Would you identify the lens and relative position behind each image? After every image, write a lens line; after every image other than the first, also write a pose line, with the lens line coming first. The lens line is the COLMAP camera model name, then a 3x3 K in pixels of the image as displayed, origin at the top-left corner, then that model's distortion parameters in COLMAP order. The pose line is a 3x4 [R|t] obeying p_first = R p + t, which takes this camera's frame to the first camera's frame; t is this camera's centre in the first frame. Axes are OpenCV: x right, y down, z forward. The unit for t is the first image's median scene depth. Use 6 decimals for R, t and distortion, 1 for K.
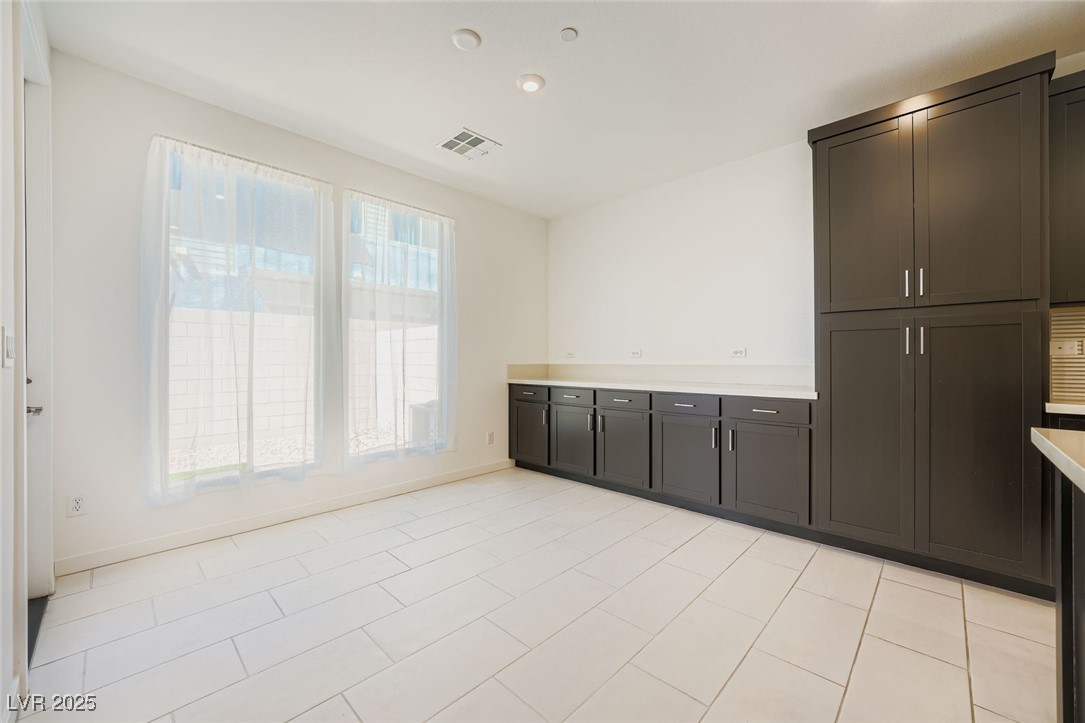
lens RADIAL K [[424.3, 0, 547.2], [0, 424.3, 357.2], [0, 0, 1]] dist [-0.014167, 0.001551]
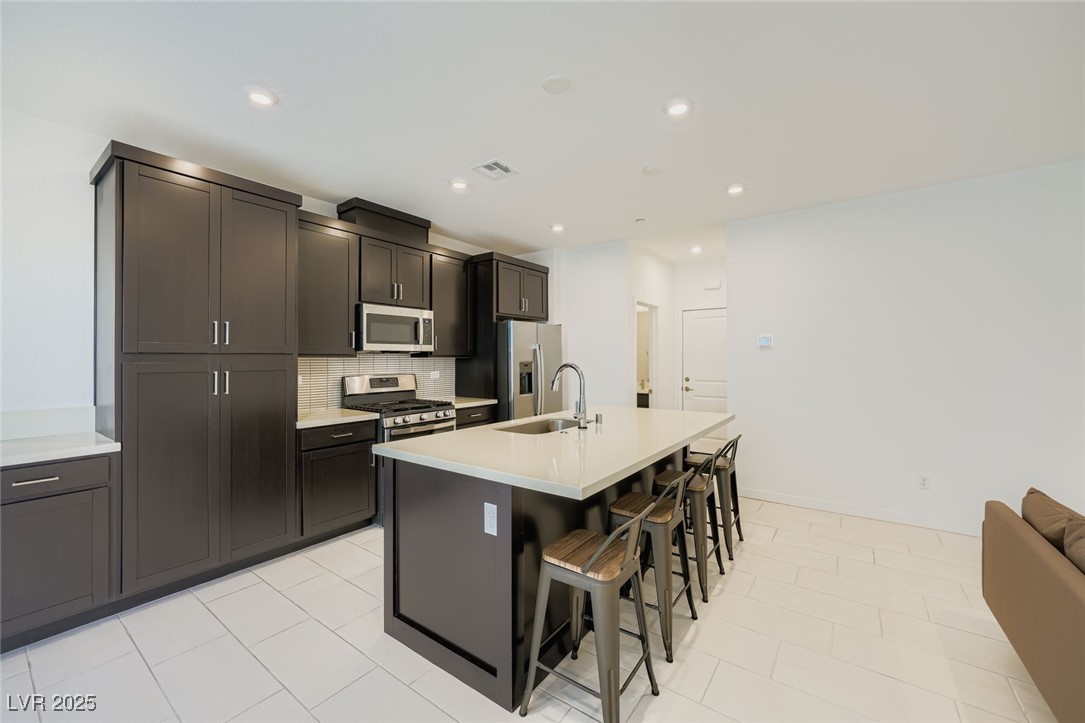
lens RADIAL K [[424.3, 0, 540.5], [0, 424.3, 355.2], [0, 0, 1]] dist [-0.014167, 0.001551]
pose [[-0.125301, 0.007021, 0.992094, -0.231667], [-0.006735, 0.999946, -0.007927, -0.067034], [-0.992096, -0.007675, -0.125247, 0.162218]]
